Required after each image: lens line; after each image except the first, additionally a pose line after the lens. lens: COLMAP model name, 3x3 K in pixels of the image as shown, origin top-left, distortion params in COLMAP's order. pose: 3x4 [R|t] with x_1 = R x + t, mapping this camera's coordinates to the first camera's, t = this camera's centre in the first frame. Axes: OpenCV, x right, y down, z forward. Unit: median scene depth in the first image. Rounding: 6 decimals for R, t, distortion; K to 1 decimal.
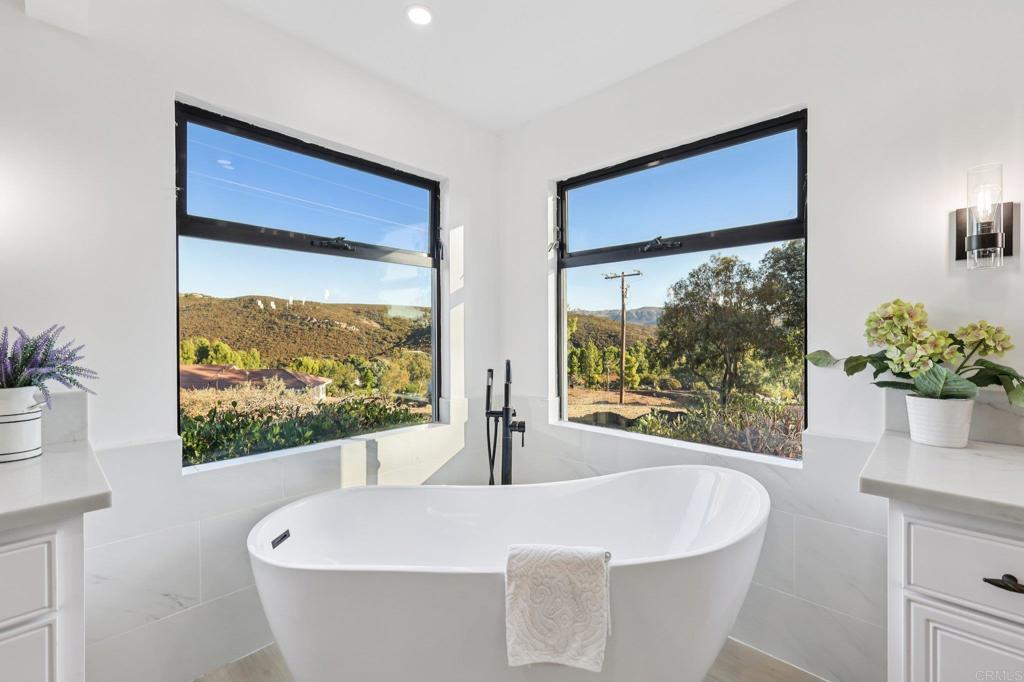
lens RADIAL K [[451.0, 0, 498.9], [0, 451.0, 333.5], [0, 0, 1]] dist [0.004509, 0.000756]
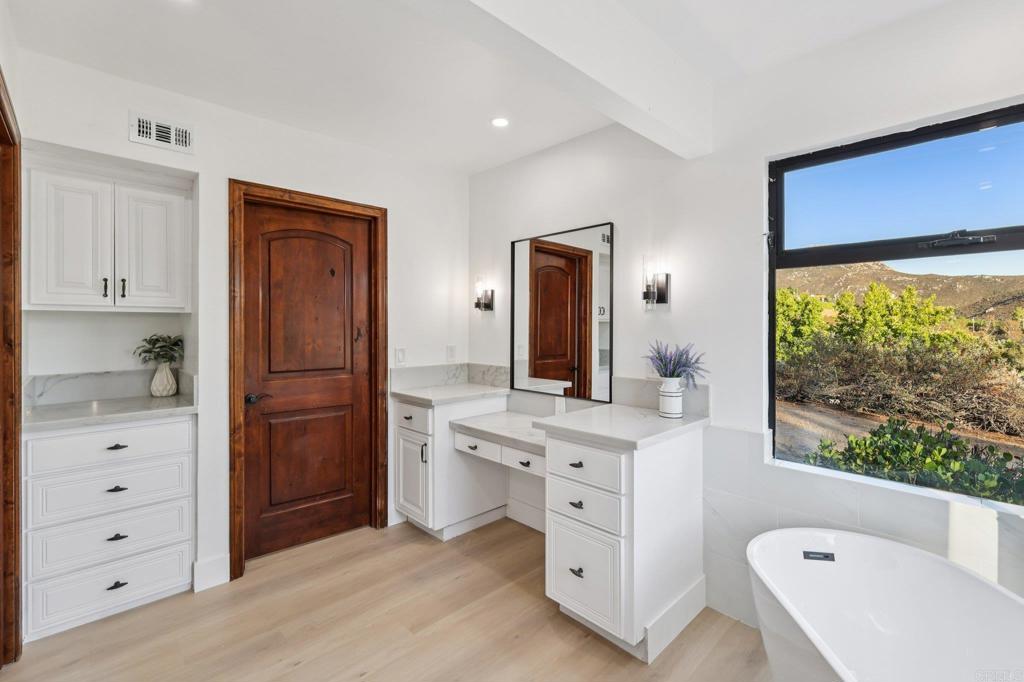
lens RADIAL K [[451.0, 0, 517.7], [0, 451.0, 329.0], [0, 0, 1]] dist [0.004509, 0.000756]
pose [[-0.015446, 0.009863, -0.999832, 0.440346], [-0.005992, 0.999932, 0.009957, -0.052268], [0.999863, 0.006144, -0.015386, 0.267733]]
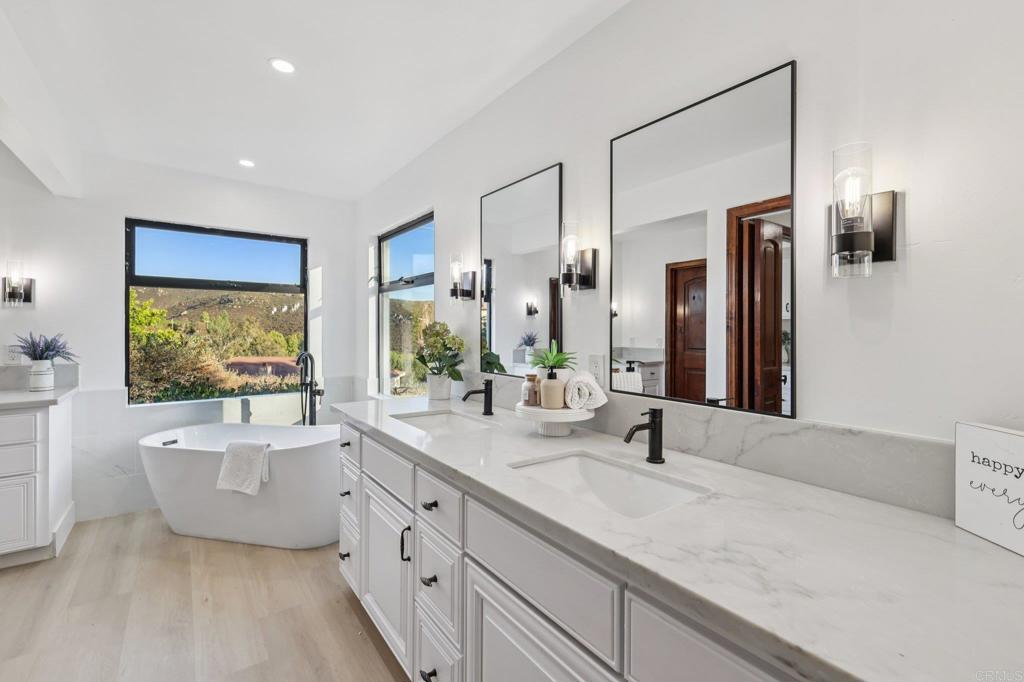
lens RADIAL K [[451.0, 0, 497.3], [0, 451.0, 329.0], [0, 0, 1]] dist [0.004509, 0.000756]
pose [[0.984544, 0.006400, -0.175019, 0.996244], [-0.006798, 0.999976, -0.001670, -0.031375], [0.175004, 0.002834, 0.984564, -0.533576]]
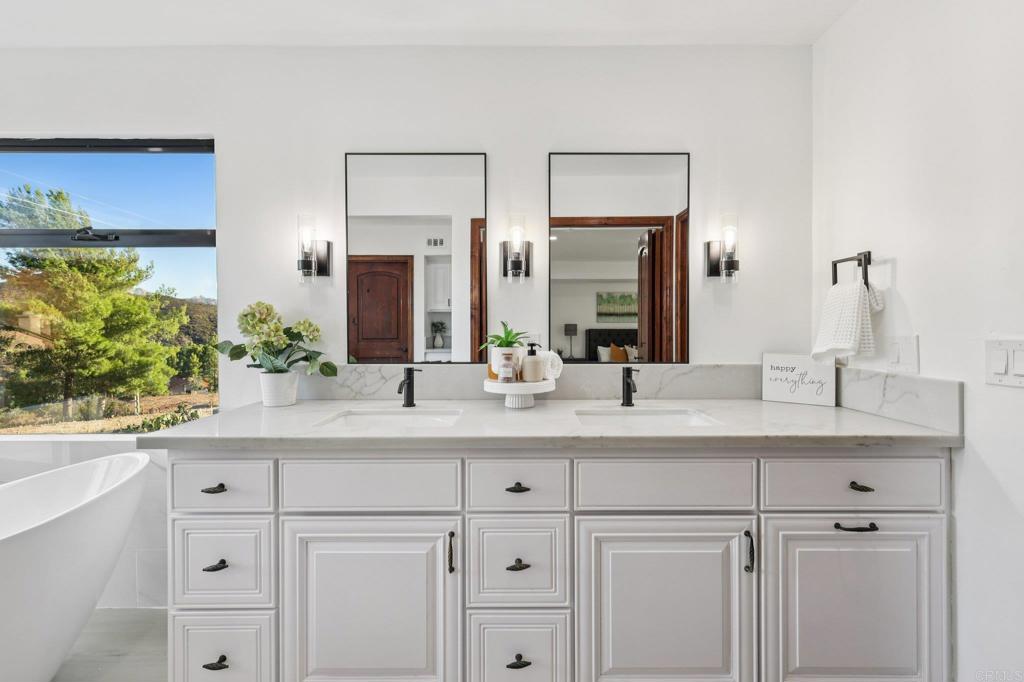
lens RADIAL K [[451.0, 0, 536.8], [0, 451.0, 331.1], [0, 0, 1]] dist [0.004509, 0.000756]
pose [[0.707750, -0.004087, 0.706452, 0.348893], [-0.001693, 0.999971, 0.007481, 0.000463], [-0.706461, -0.006491, 0.707722, -0.366767]]
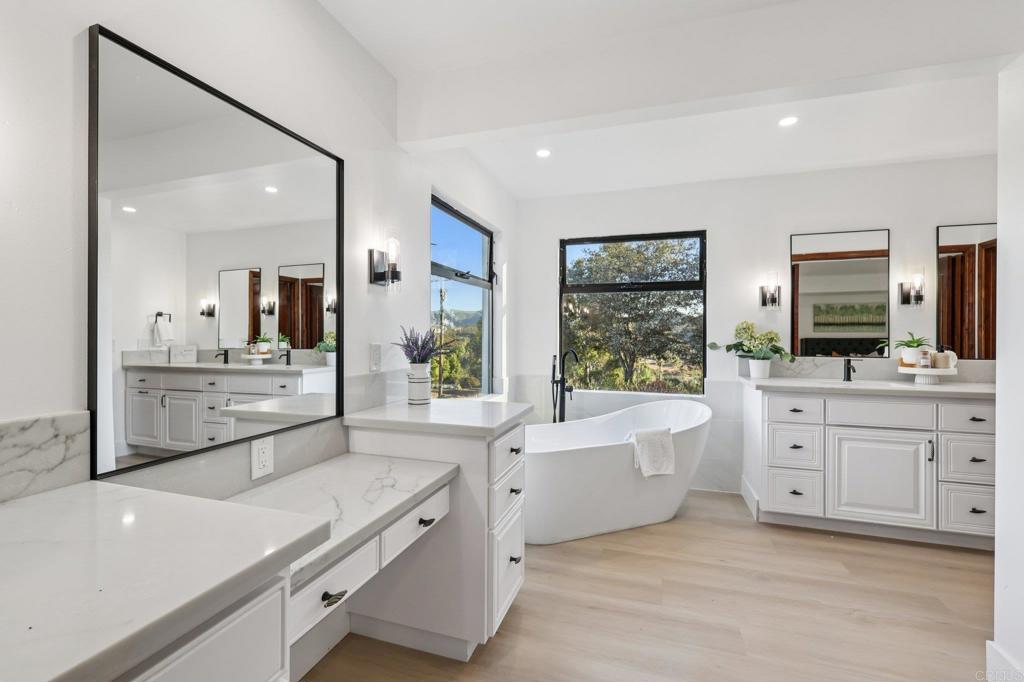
lens RADIAL K [[451.0, 0, 507.1], [0, 451.0, 339.6], [0, 0, 1]] dist [0.004509, 0.000756]
pose [[0.896454, 0.002025, 0.443132, -0.934534], [-0.005897, 0.999956, 0.007361, 0.009785], [-0.443097, -0.009212, 0.896426, -0.431521]]
